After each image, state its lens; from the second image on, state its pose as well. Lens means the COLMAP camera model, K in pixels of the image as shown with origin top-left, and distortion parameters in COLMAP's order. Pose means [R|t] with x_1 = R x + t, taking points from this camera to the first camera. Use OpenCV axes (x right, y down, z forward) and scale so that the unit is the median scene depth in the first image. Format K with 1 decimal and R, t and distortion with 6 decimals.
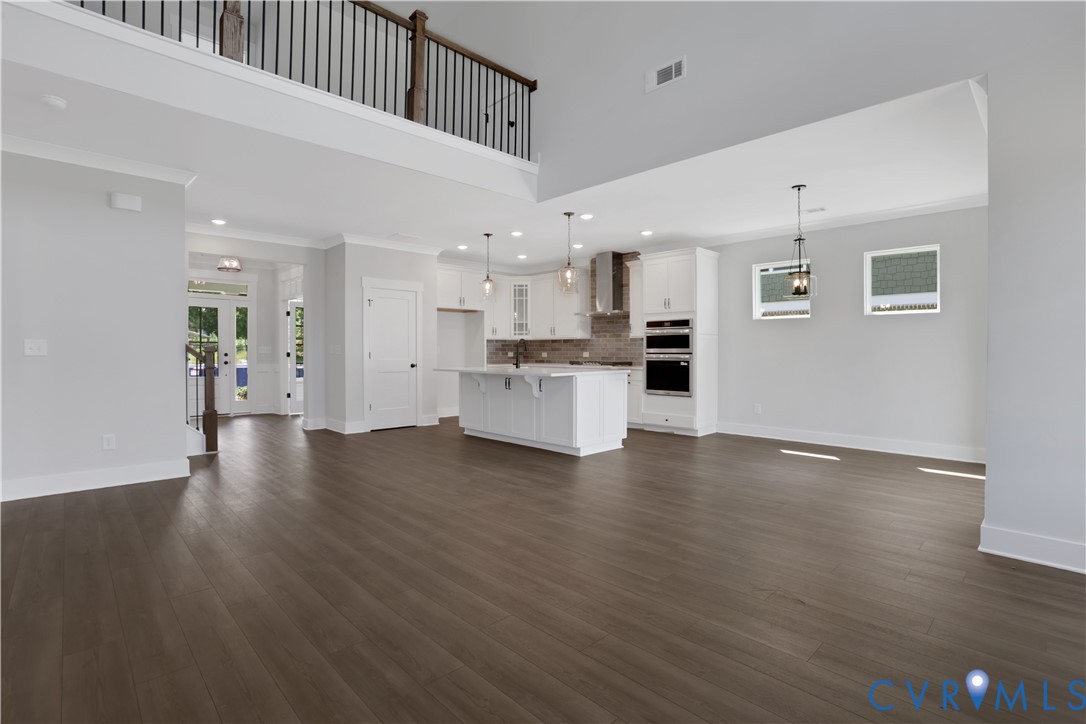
lens RADIAL K [[513.6, 0, 547.6], [0, 513.6, 354.7], [0, 0, 1]] dist [-0.054584, 0.017944]
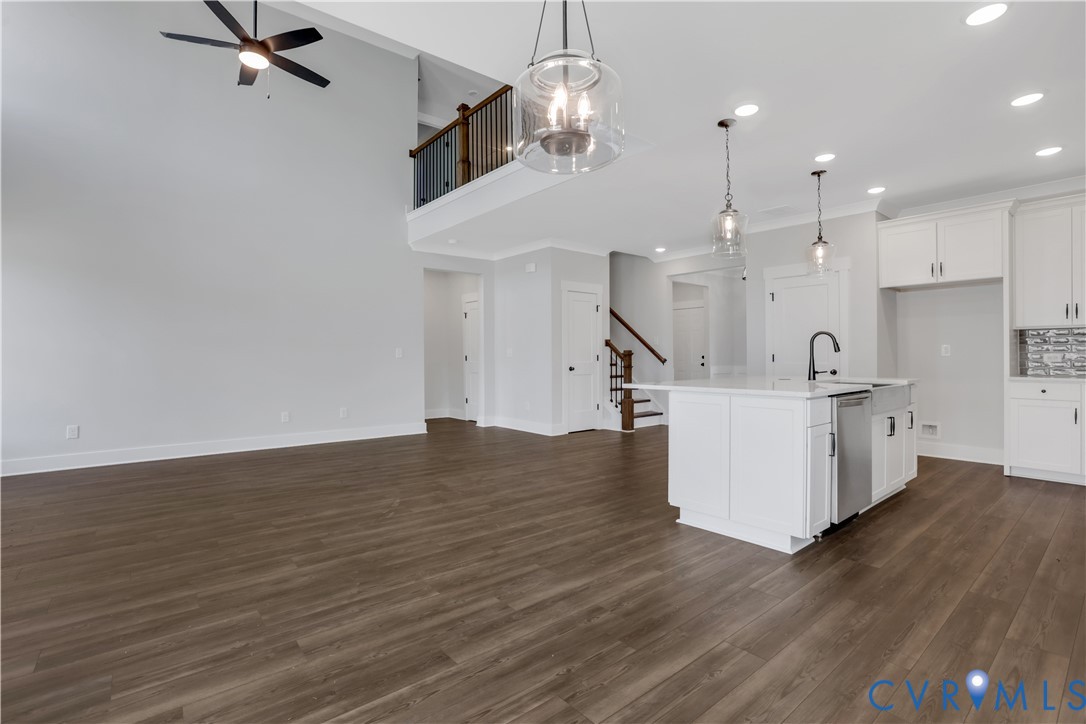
lens RADIAL K [[513.6, 0, 550.2], [0, 513.6, 360.8], [0, 0, 1]] dist [-0.054584, 0.017944]
pose [[-0.104394, 0.007698, -0.994506, 0.653836], [0.011611, 0.999911, 0.006521, -0.004319], [0.994468, -0.010866, -0.104474, 0.854674]]
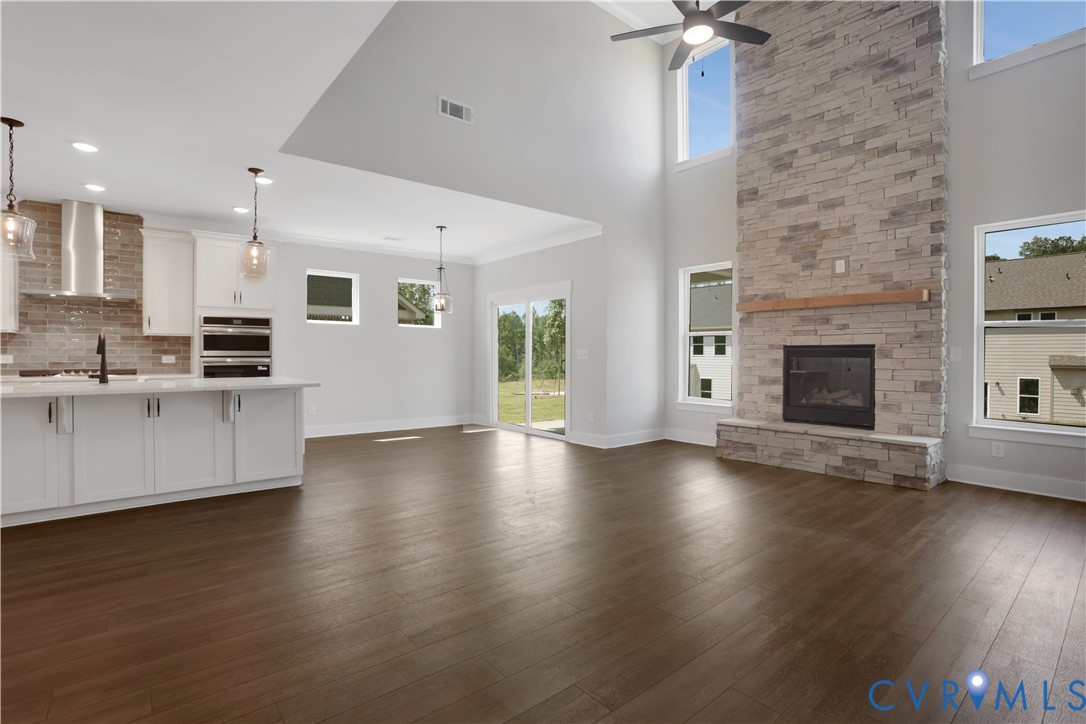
lens RADIAL K [[513.6, 0, 535.1], [0, 513.6, 357.7], [0, 0, 1]] dist [-0.054584, 0.017944]
pose [[0.109030, -0.005865, 0.994021, -0.648994], [0.003830, 0.999978, 0.005480, -0.004313], [-0.994031, 0.003209, 0.109050, 0.516625]]
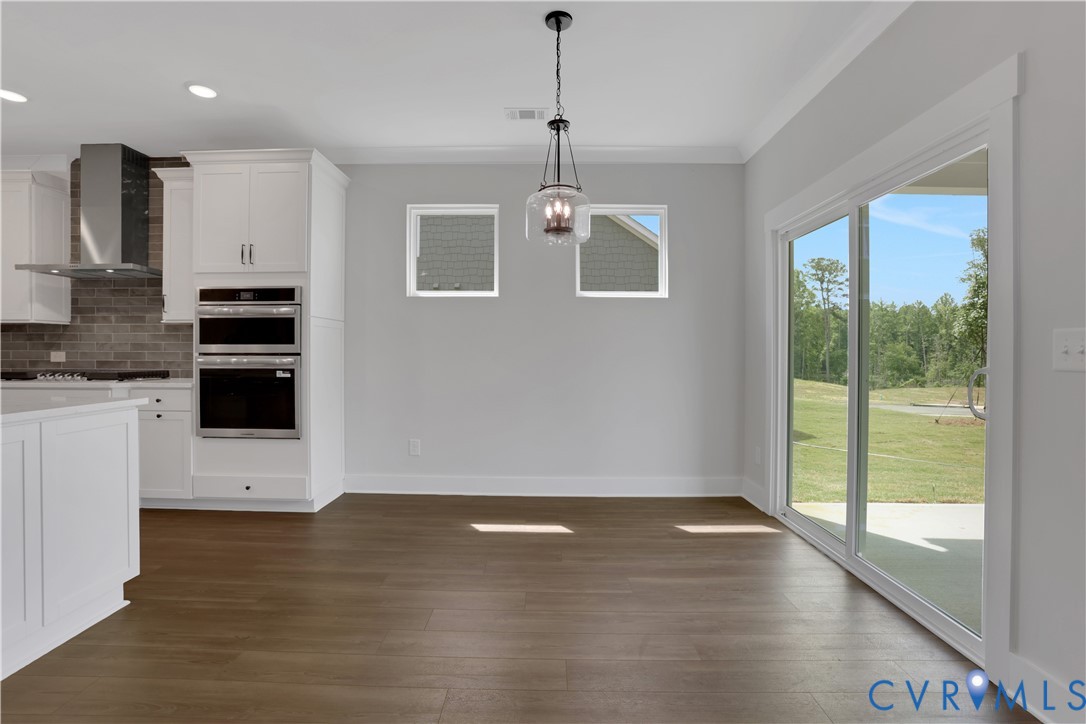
lens RADIAL K [[513.6, 0, 535.5], [0, 513.6, 357.1], [0, 0, 1]] dist [-0.054584, 0.017944]
pose [[0.720435, -0.003759, 0.693512, 0.115308], [0.001718, 0.999992, 0.003636, -0.001329], [-0.693520, -0.001428, 0.720436, 0.547859]]
